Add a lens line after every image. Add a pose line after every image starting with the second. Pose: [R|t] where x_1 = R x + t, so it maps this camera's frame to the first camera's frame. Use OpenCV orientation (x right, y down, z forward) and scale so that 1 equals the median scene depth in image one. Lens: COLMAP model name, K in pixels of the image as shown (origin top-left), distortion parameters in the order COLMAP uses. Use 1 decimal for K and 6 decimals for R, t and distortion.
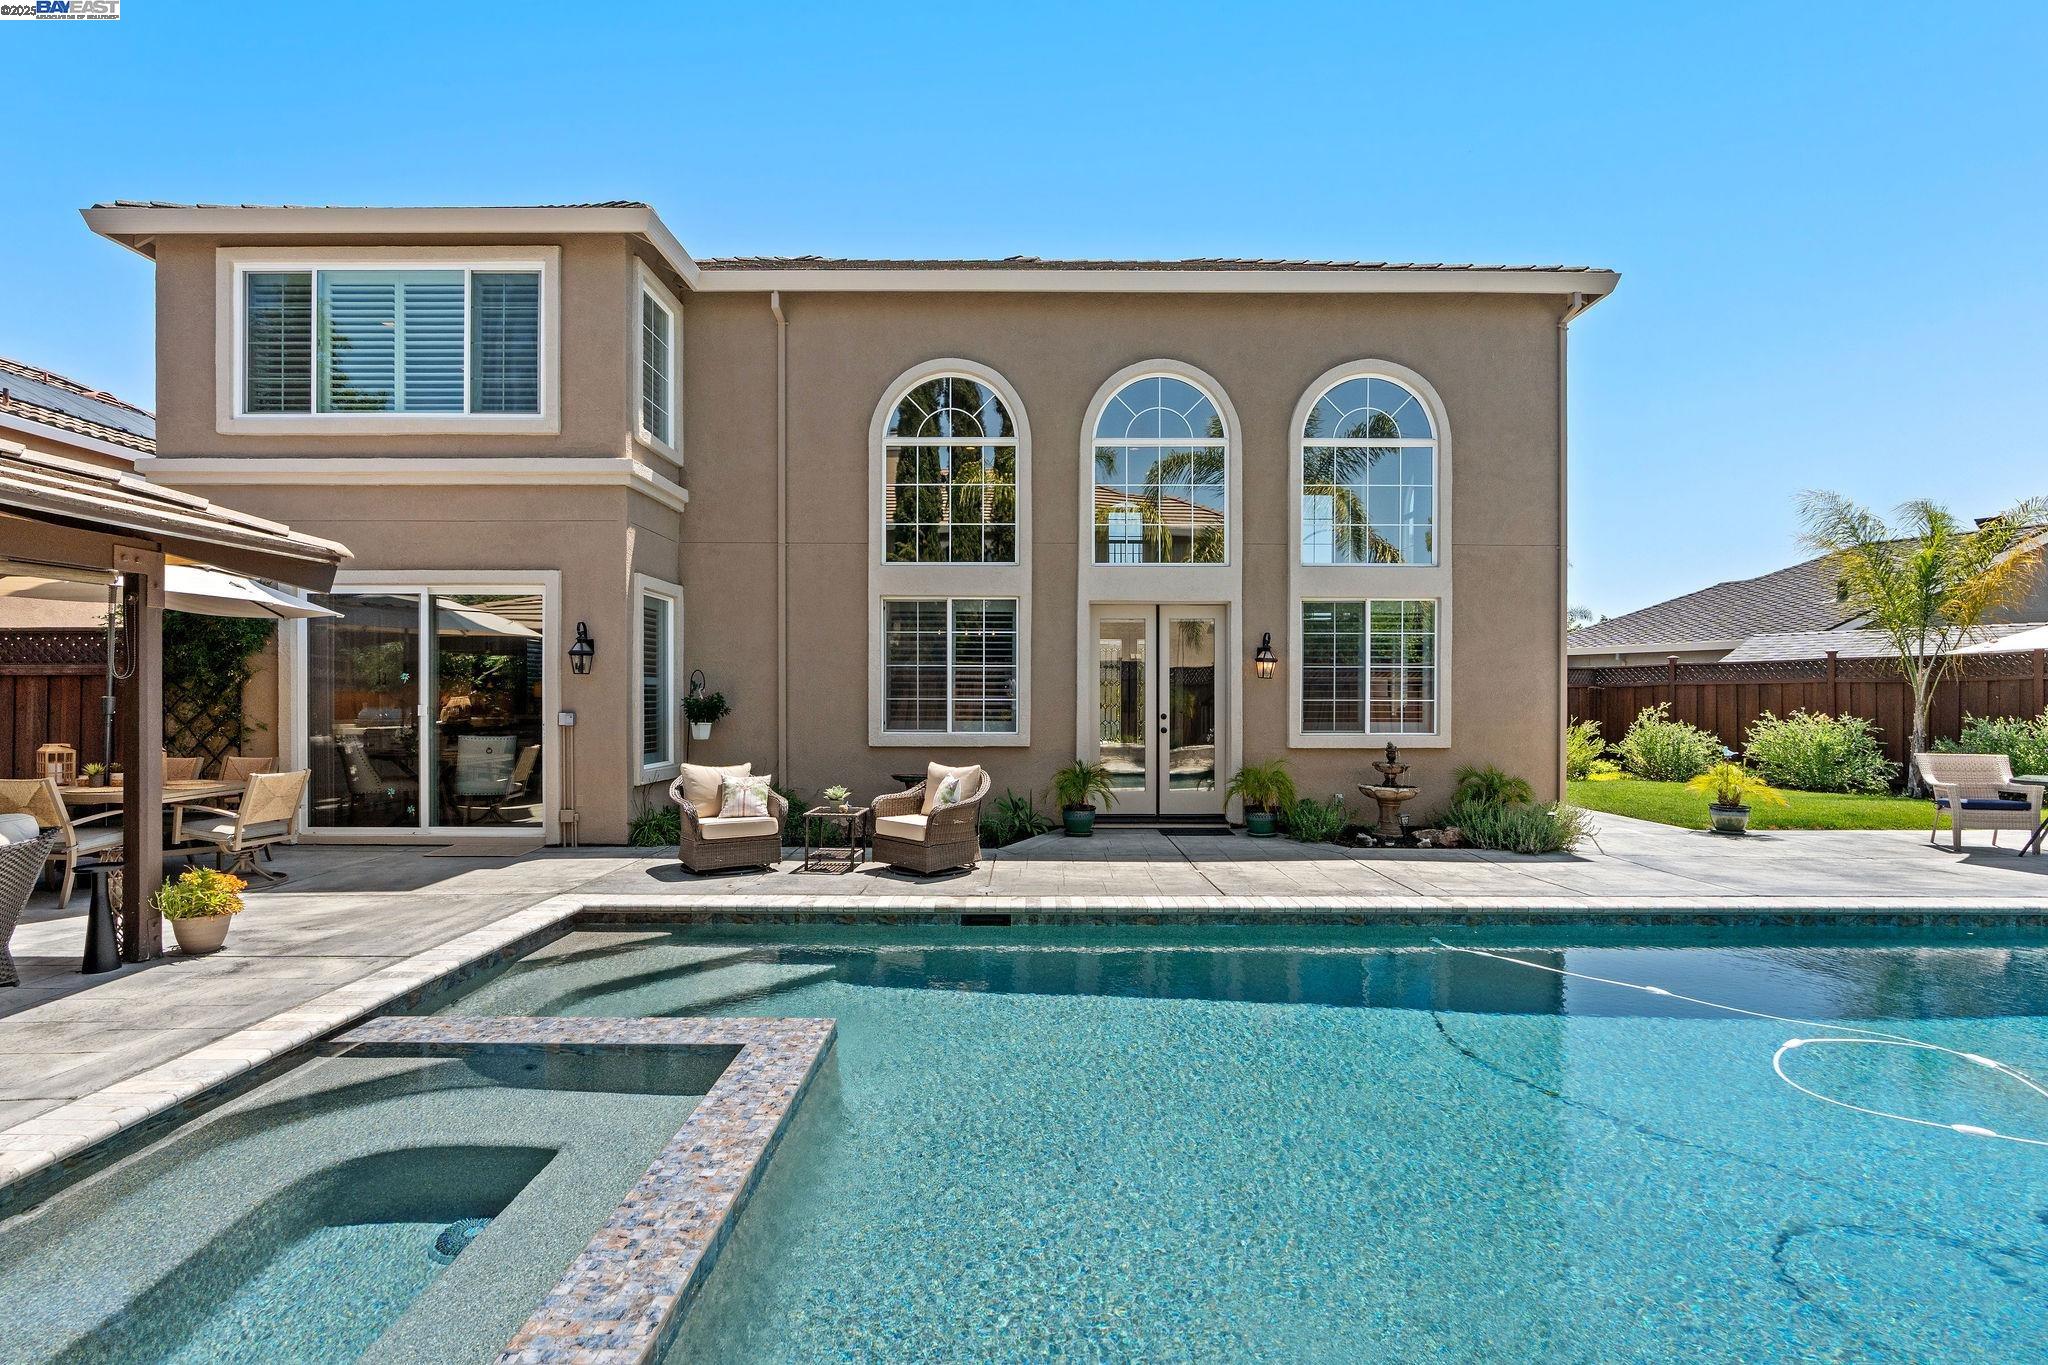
lens RADIAL K [[922.5, 0, 1018.3], [0, 922.5, 701.8], [0, 0, 1]] dist [-0.011093, 0.004841]
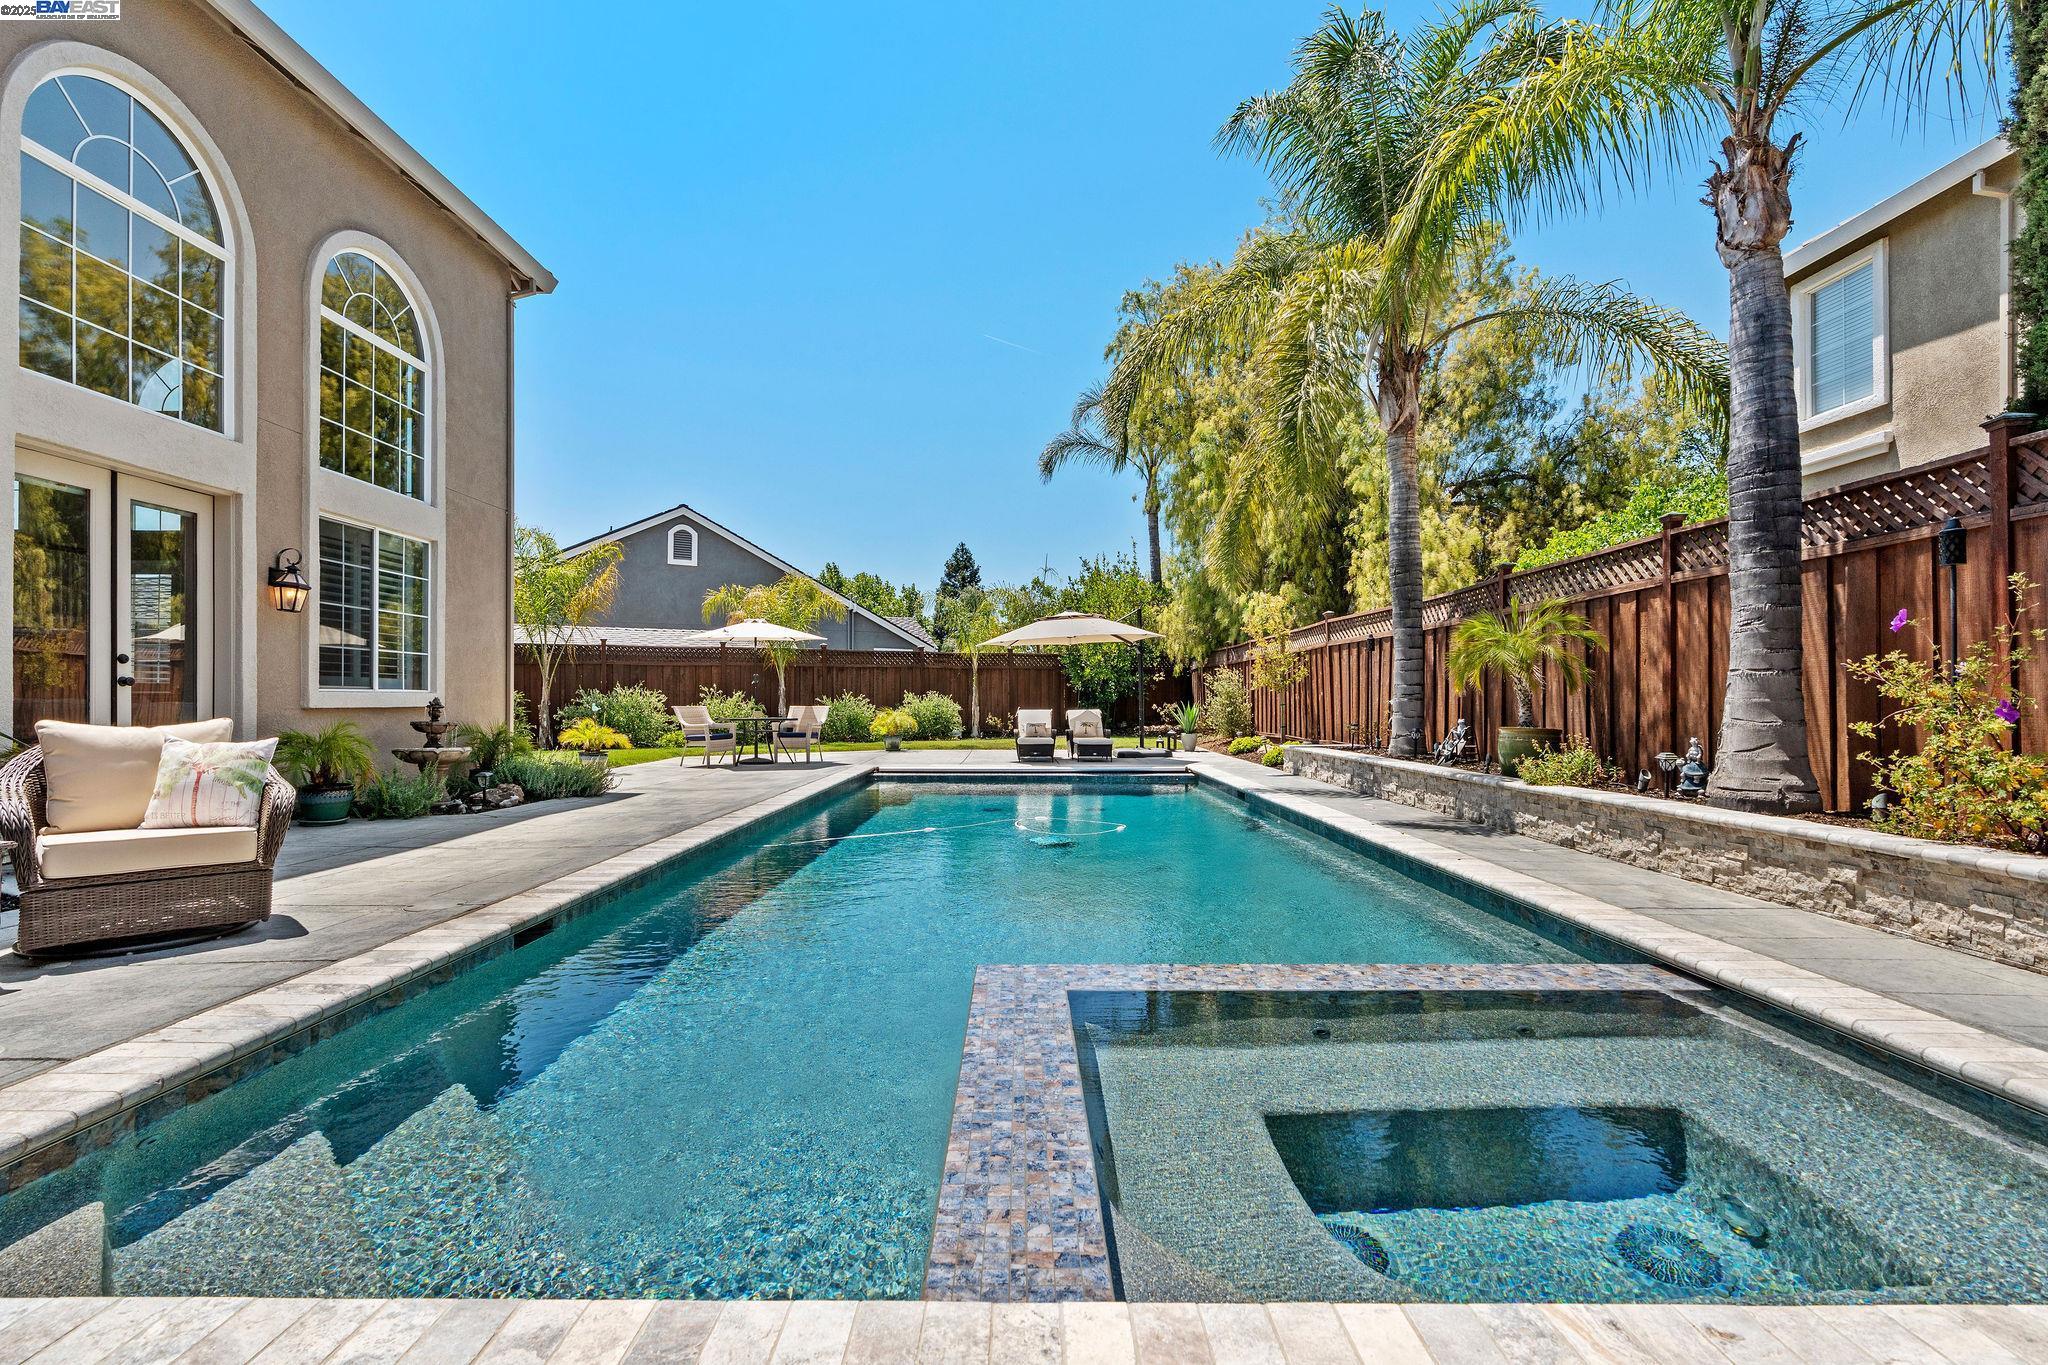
lens RADIAL K [[922.5, 0, 1018.3], [0, 922.5, 701.8], [0, 0, 1]] dist [-0.011093, 0.004841]
pose [[-0.000080, -0.001095, 0.999999, -0.493044], [0.006370, 0.999979, 0.001096, 0.052569], [-0.999980, 0.006370, -0.000073, 0.464977]]
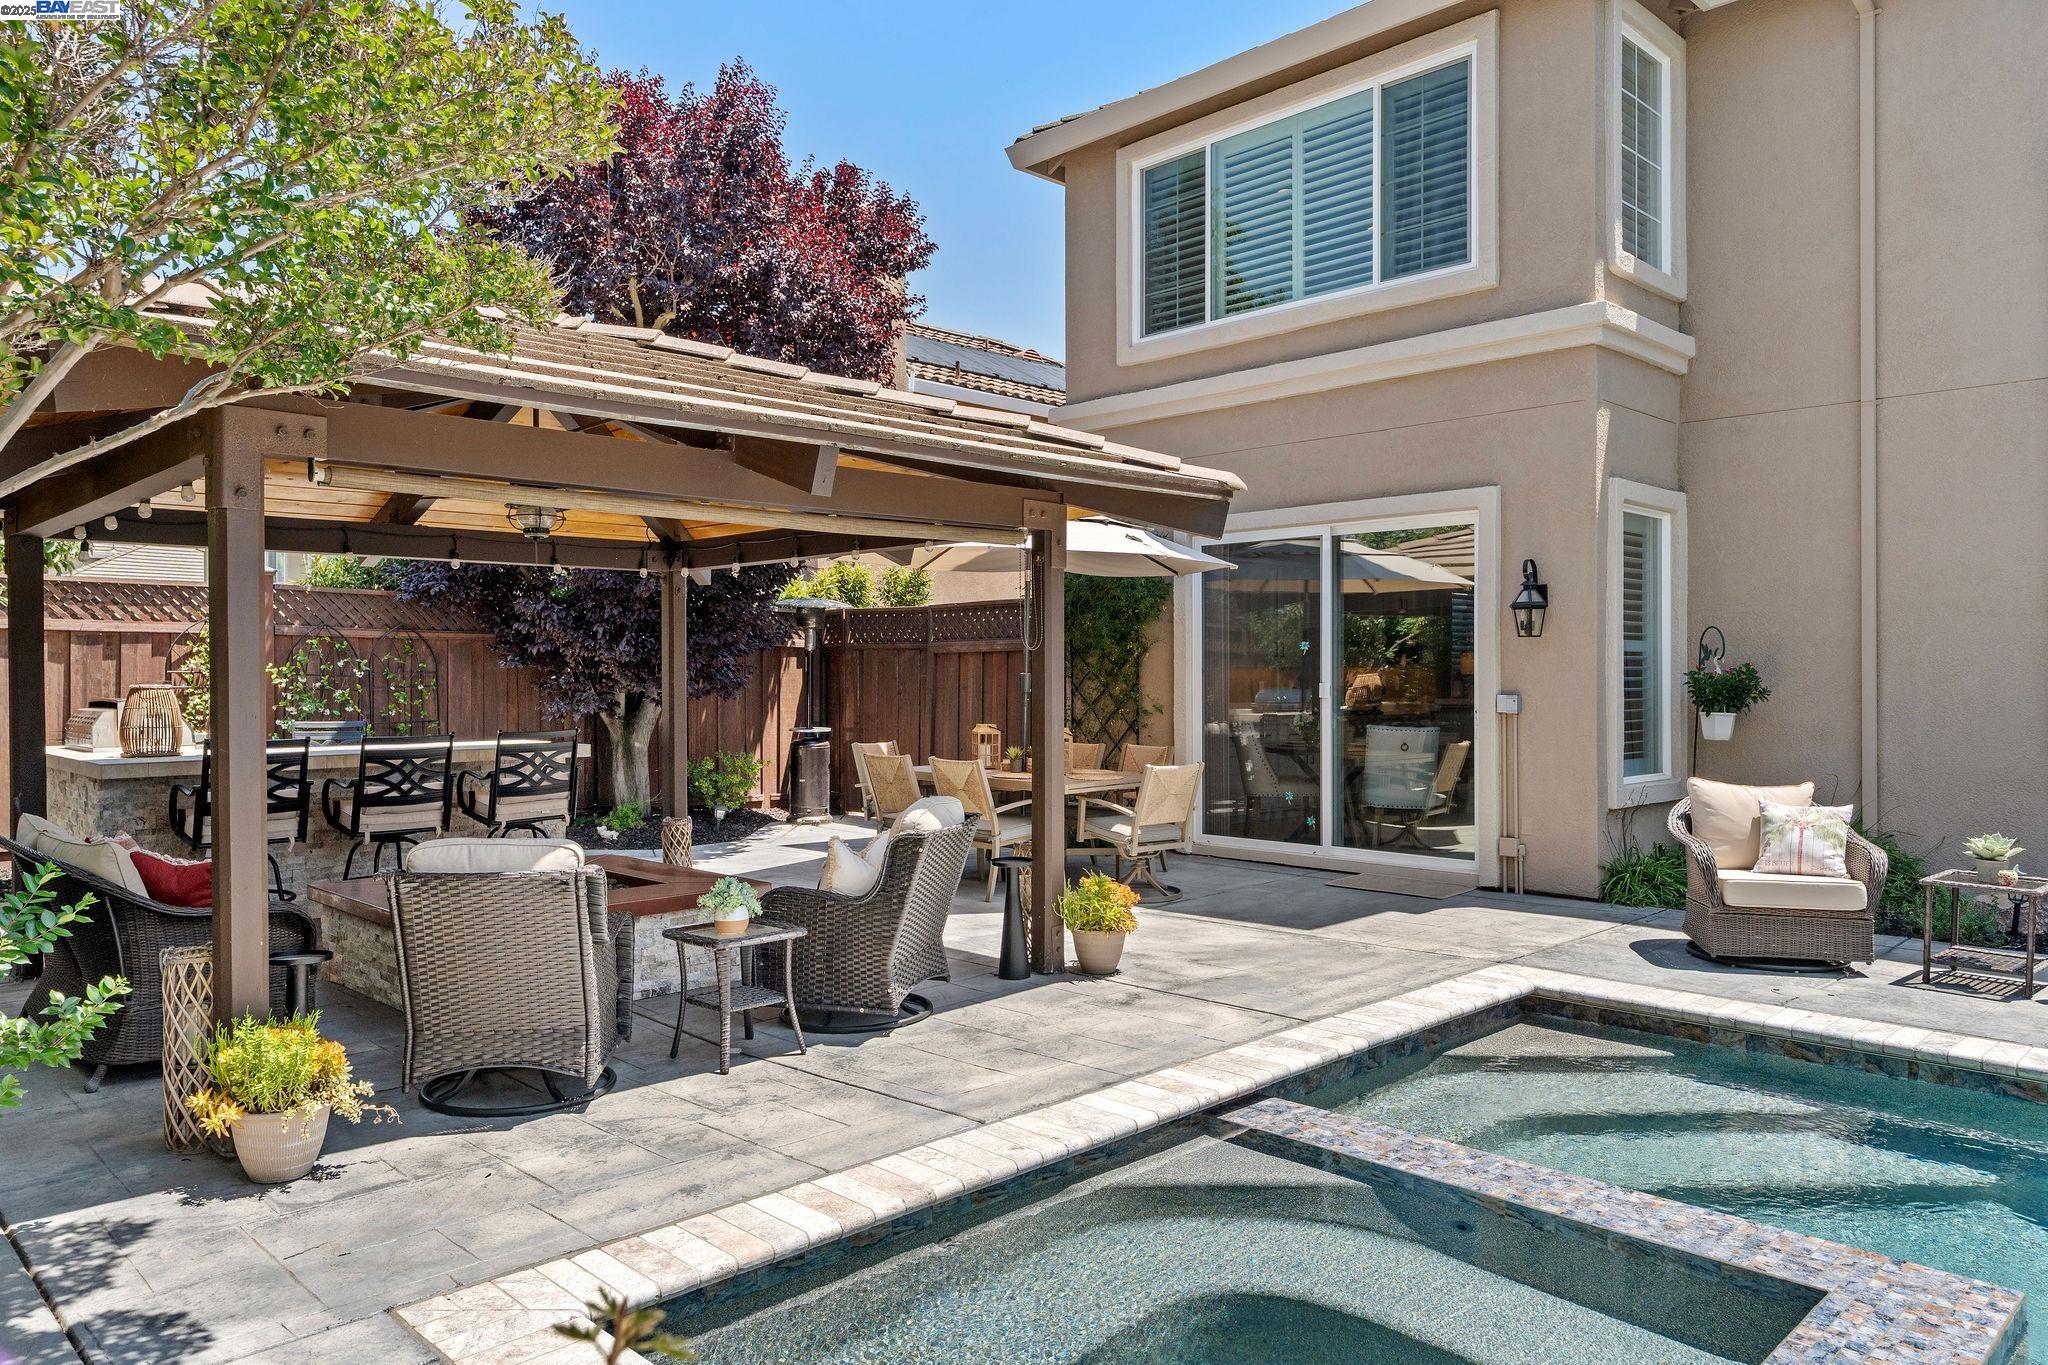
lens RADIAL K [[1379.0, 0, 1024.0], [0, 1379.0, 682.5], [0, 0, 1]] dist [0.000020, 0.003412]
pose [[0.703708, -0.000242, -0.710489, -0.021358], [0.000110, 1.000000, -0.000231, 0.003332], [0.710489, 0.000084, 0.703708, 0.034143]]
